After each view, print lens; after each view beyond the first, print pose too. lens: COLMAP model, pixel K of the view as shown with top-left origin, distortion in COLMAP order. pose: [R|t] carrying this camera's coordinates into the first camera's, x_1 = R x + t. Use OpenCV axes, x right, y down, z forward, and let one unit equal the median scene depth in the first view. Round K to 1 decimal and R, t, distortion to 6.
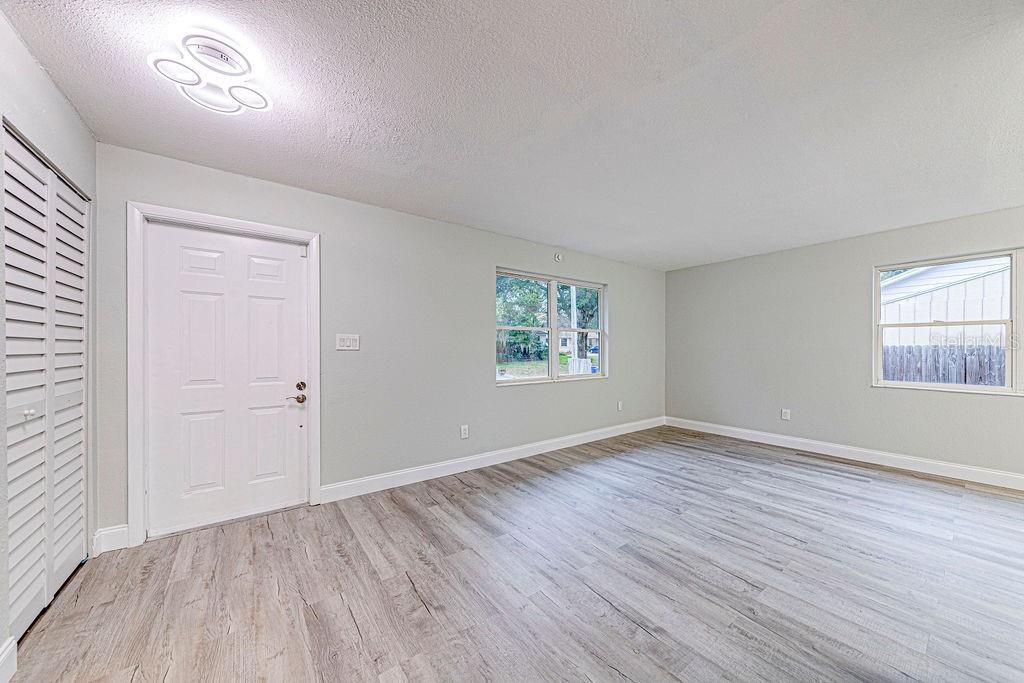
lens RADIAL K [[353.7, 0, 515.0], [0, 353.7, 347.6], [0, 0, 1]] dist [0.012991, -0.006782]
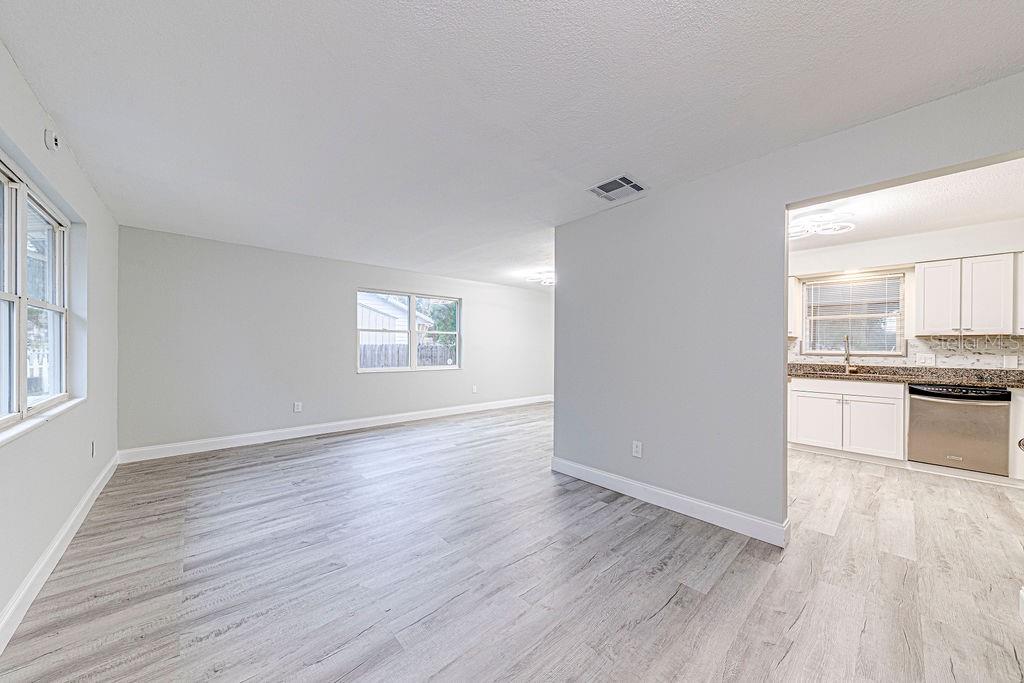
lens RADIAL K [[353.7, 0, 515.0], [0, 353.7, 347.6], [0, 0, 1]] dist [0.012991, -0.006782]
pose [[-0.102147, -0.003046, 0.994765, -0.493625], [-0.008173, 0.999964, 0.002223, 0.001691], [-0.994736, -0.007903, -0.102168, 0.618779]]
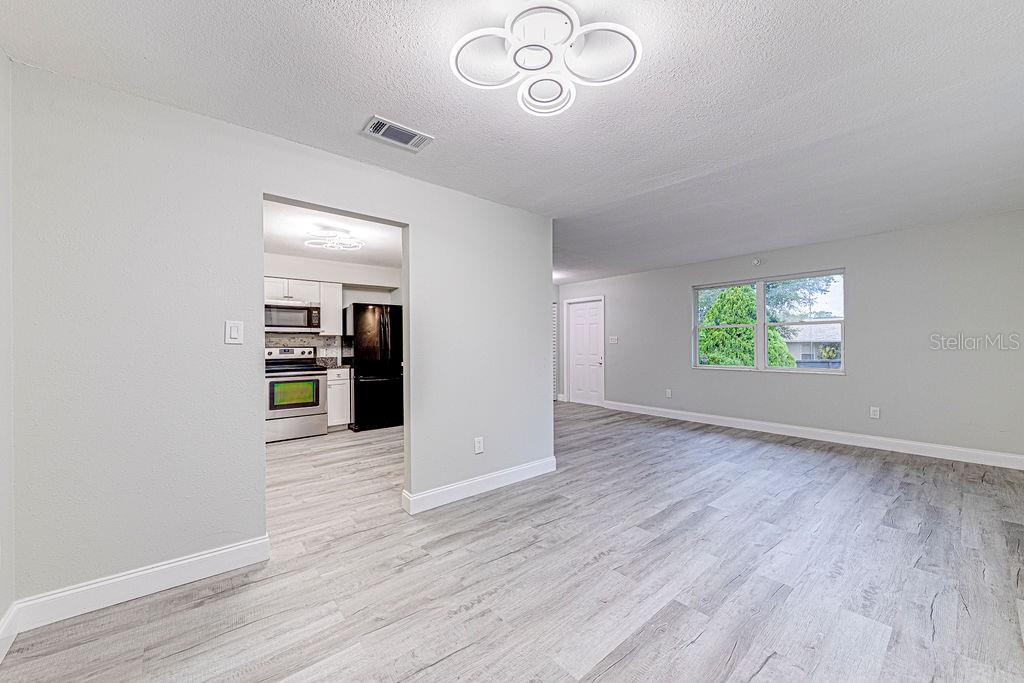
lens RADIAL K [[383.2, 0, 512.0], [0, 383.2, 341.5], [0, 0, 1]] dist [-0.000728, -0.000550]
pose [[0.055840, -0.006903, -0.998416, 1.715512], [0.007908, 0.999948, -0.006471, 0.003780], [0.998408, -0.007534, 0.055892, 0.200815]]
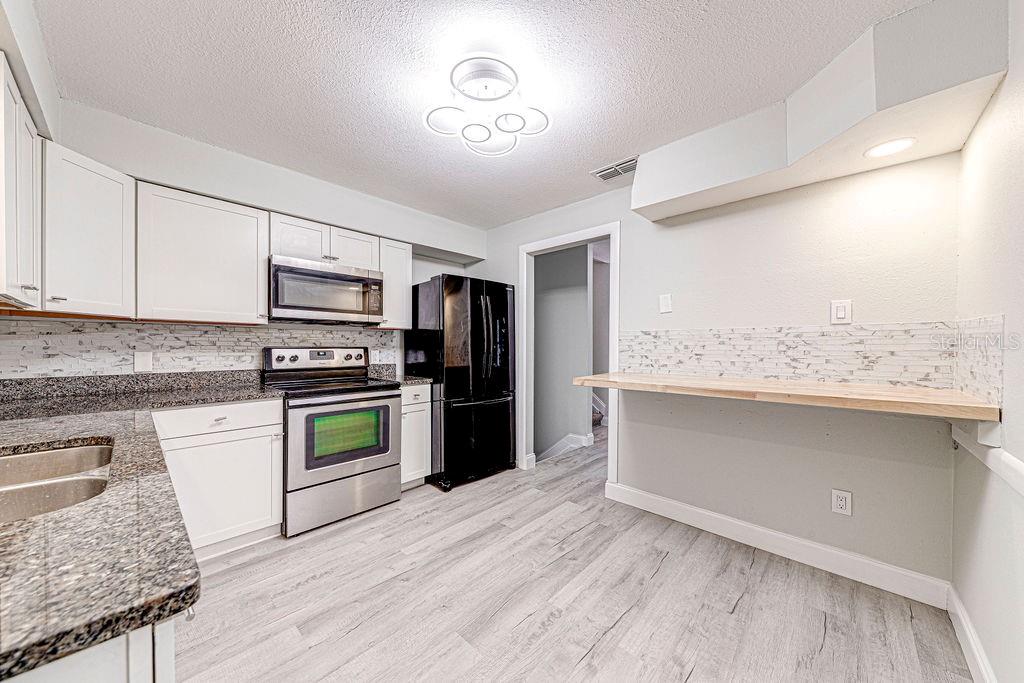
lens RADIAL K [[351.5, 0, 515.7], [0, 351.5, 344.6], [0, 0, 1]] dist [-0.001015, -0.000137]
pose [[0.175176, -0.001272, -0.984536, 0.949368], [-0.000593, 0.999999, -0.001397, 0.003681], [0.984537, 0.000828, 0.175175, -0.359397]]
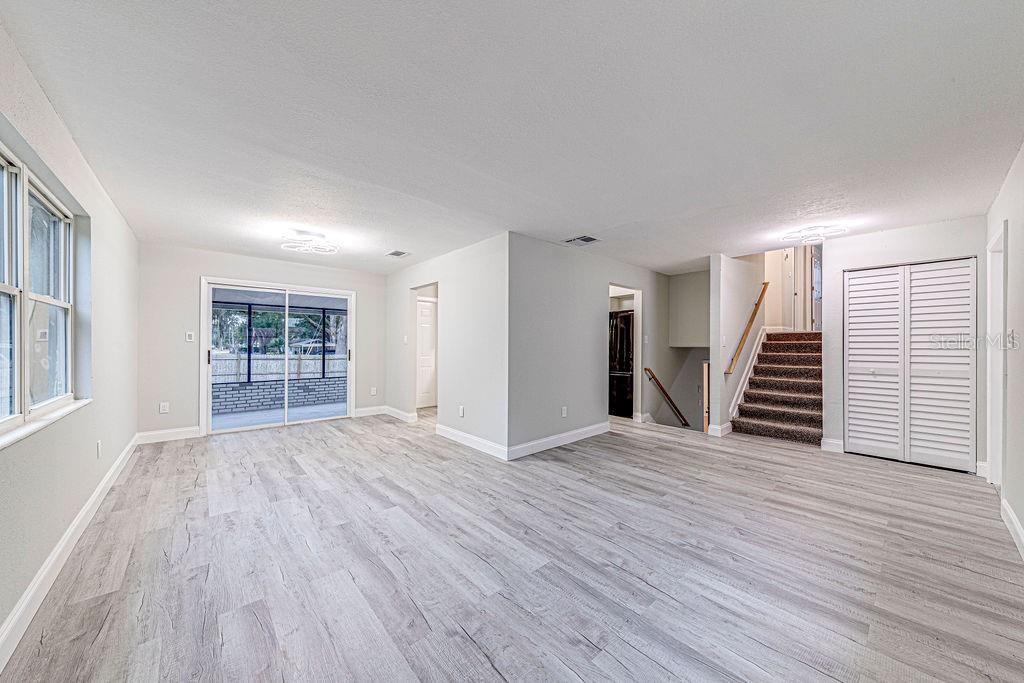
lens RADIAL K [[354.5, 0, 512.0], [0, 354.5, 341.5], [0, 0, 1]] dist [0.017701, -0.005380]
pose [[-0.996417, -0.005195, -0.084415, 0.665862], [-0.004315, 0.999934, -0.010607, 0.004949], [0.084465, -0.010205, -0.996374, 1.544070]]
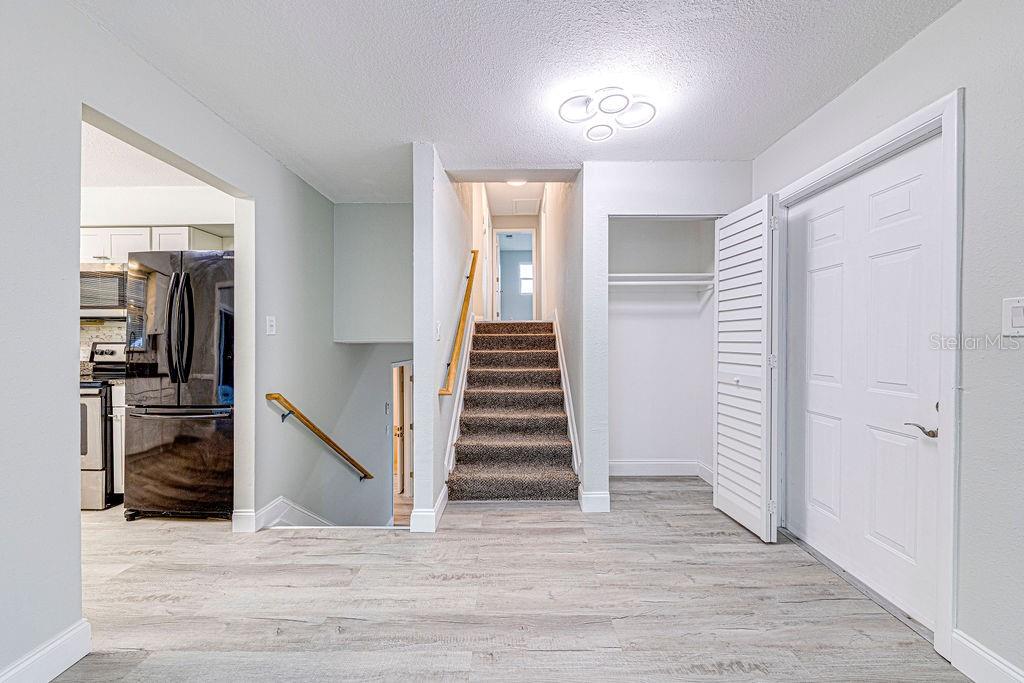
lens RADIAL K [[351.5, 0, 515.7], [0, 351.5, 344.6], [0, 0, 1]] dist [-0.001015, -0.000137]
pose [[-0.594975, 0.005909, -0.803722, 0.144473], [0.001417, 0.999979, 0.006303, 0.009981], [0.803743, 0.002611, -0.594971, 0.694435]]
